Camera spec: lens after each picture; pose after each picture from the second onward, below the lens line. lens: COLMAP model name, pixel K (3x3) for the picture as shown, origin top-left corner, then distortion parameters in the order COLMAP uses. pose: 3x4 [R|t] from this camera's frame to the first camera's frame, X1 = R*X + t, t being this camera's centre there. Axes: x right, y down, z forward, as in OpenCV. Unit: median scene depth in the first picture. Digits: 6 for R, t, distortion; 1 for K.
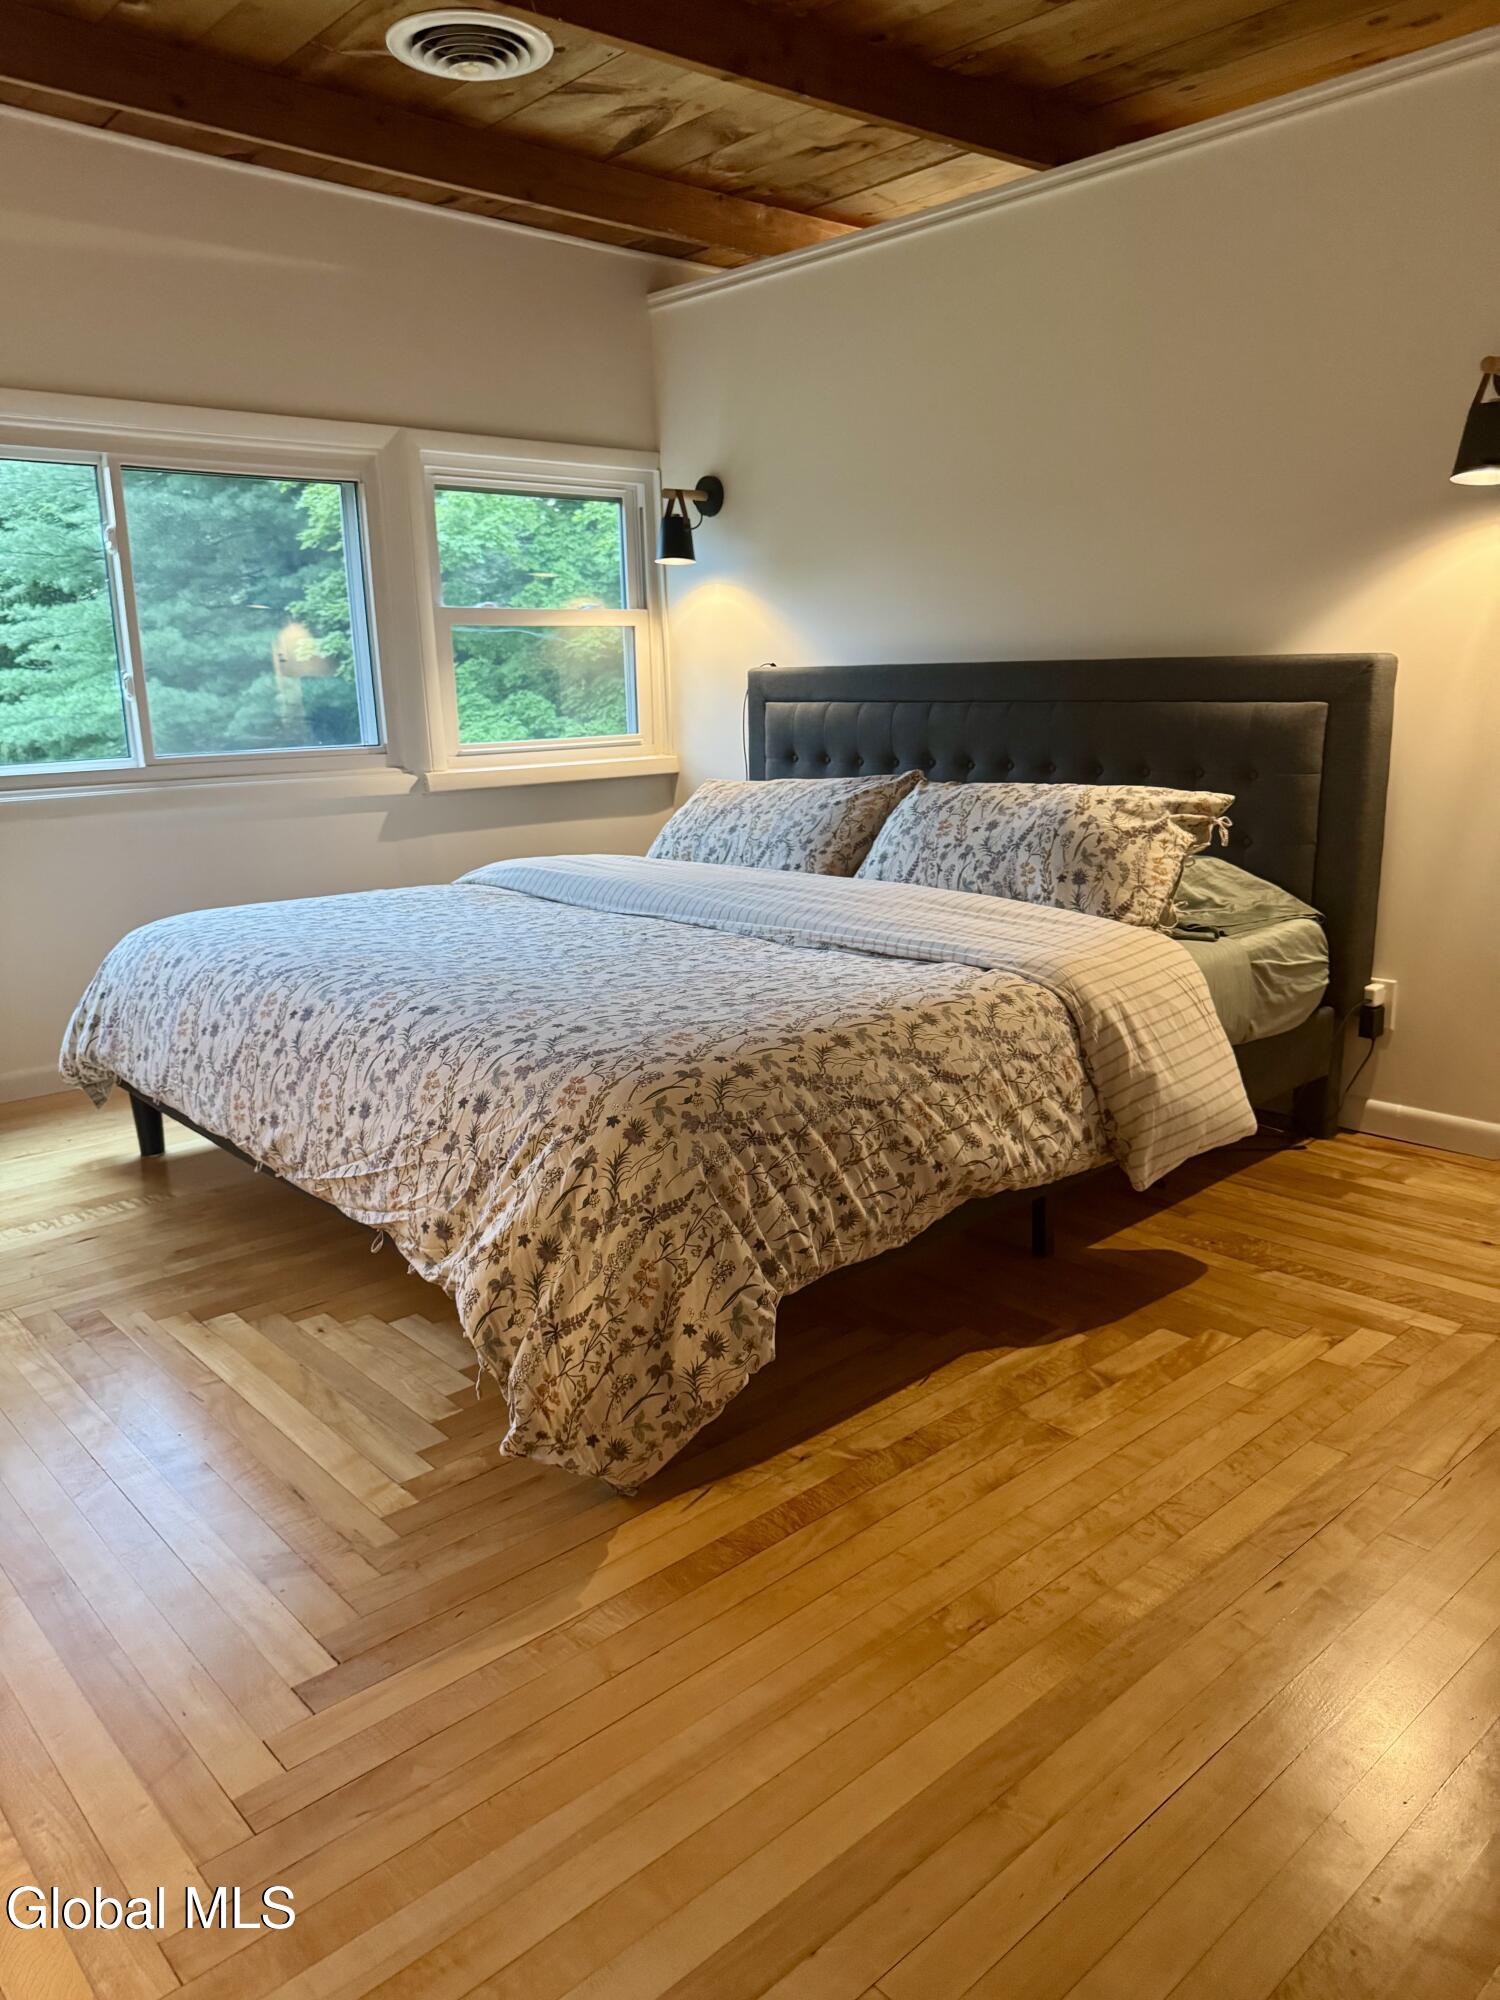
lens RADIAL K [[1448.9, 0, 743.5], [0, 1448.9, 999.7], [0, 0, 1]] dist [0.030933, -0.019970]
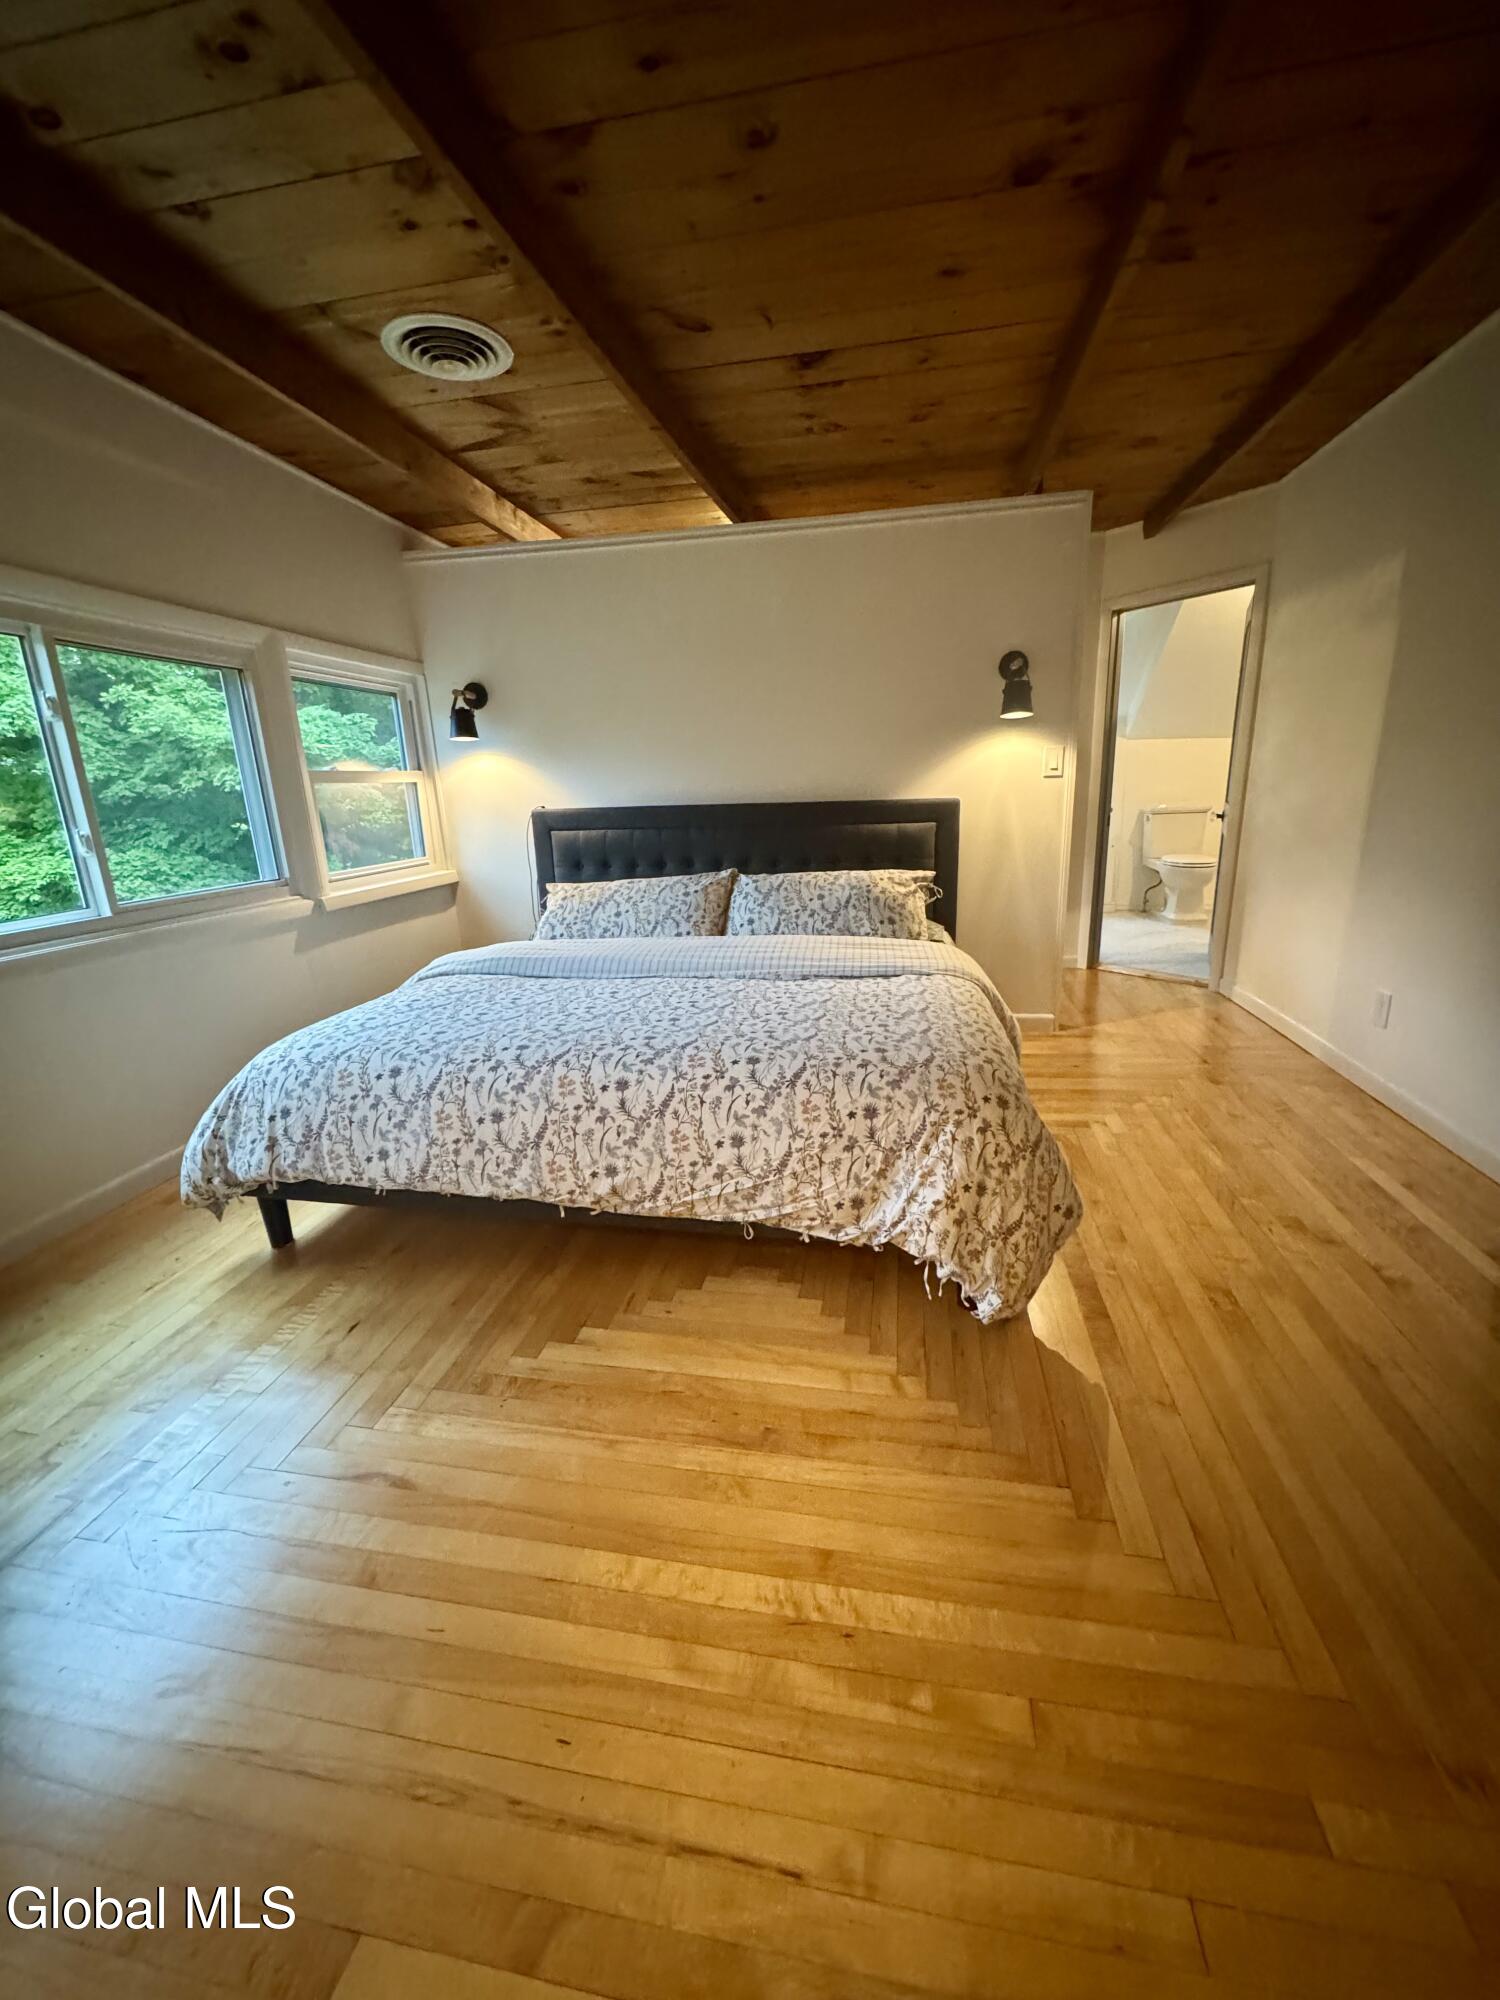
lens RADIAL K [[793.6, 0, 753.5], [0, 793.6, 1000.4], [0, 0, 1]] dist [-0.004468, 0.001488]
pose [[0.785109, -0.167147, 0.596378, -0.512453], [0.154666, 0.985300, 0.072538, -0.081754], [-0.599735, 0.035289, 0.799420, 0.291130]]
